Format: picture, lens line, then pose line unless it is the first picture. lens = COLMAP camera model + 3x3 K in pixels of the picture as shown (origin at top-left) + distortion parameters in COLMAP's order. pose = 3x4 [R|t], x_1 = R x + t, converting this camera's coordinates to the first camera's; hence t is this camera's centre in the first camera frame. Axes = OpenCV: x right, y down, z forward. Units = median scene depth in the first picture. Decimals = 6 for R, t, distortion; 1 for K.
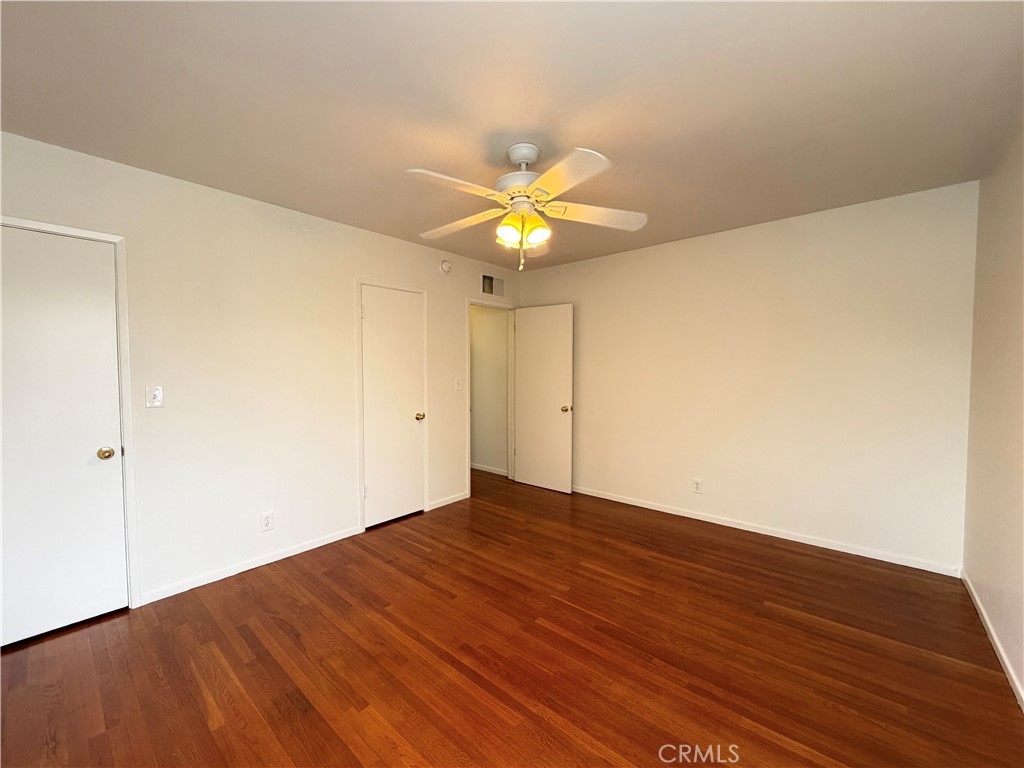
lens RADIAL K [[407.8, 0, 510.0], [0, 407.8, 382.7], [0, 0, 1]] dist [-0.002951, 0.000255]
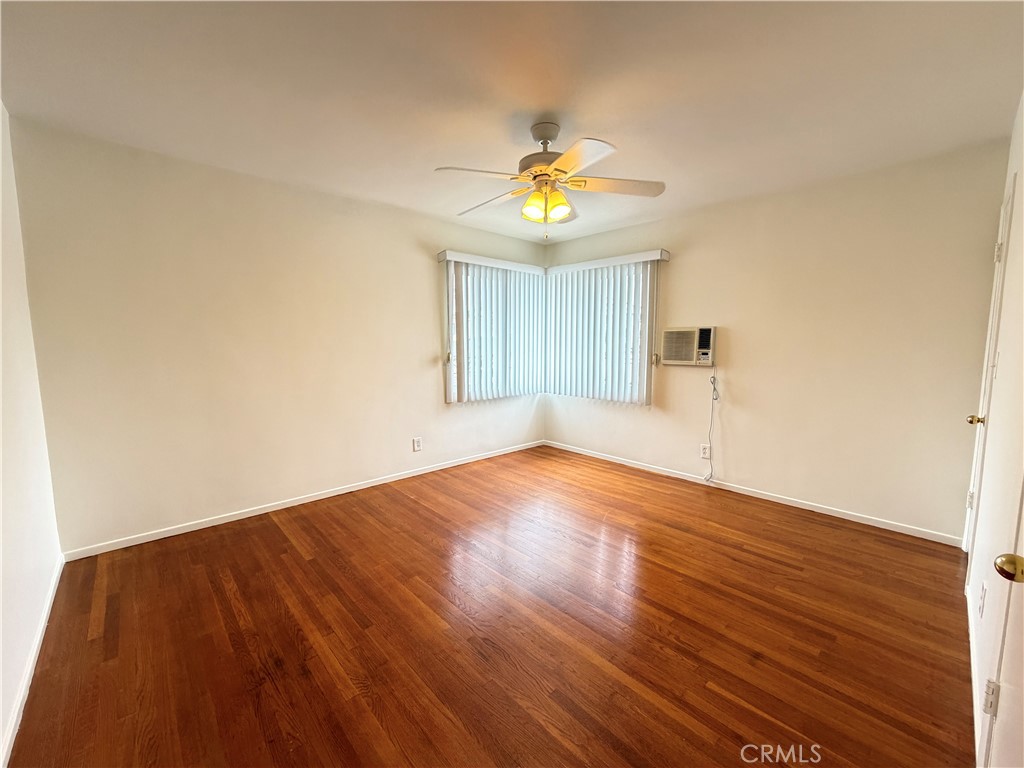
lens RADIAL K [[407.8, 0, 511.9], [0, 407.8, 383.3], [0, 0, 1]] dist [-0.002951, 0.000255]
pose [[-0.994539, -0.005798, 0.104200, 0.000895], [0.009126, 0.989798, 0.142185, -0.046978], [-0.103962, 0.142359, -0.984340, 1.712124]]
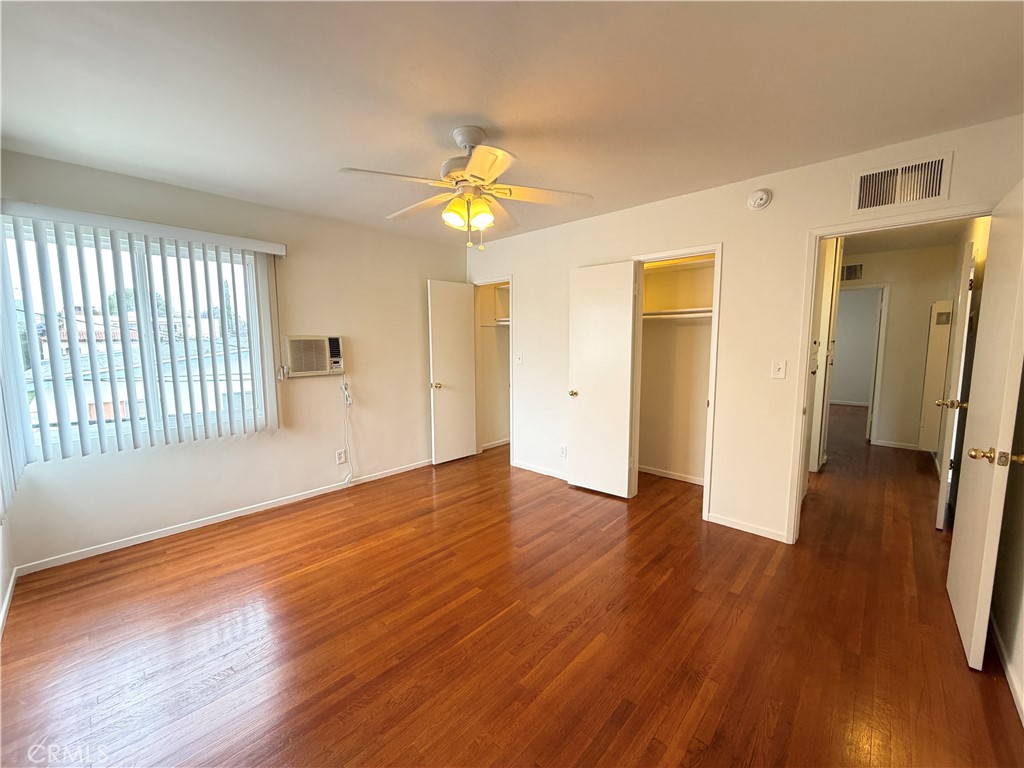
lens RADIAL K [[407.8, 0, 507.5], [0, 407.8, 384.2], [0, 0, 1]] dist [-0.002951, 0.000255]
pose [[-0.041695, 0.111412, -0.992899, 0.874635], [-0.036798, 0.992918, 0.112959, -0.049542], [0.998453, 0.041246, -0.037300, 0.917123]]
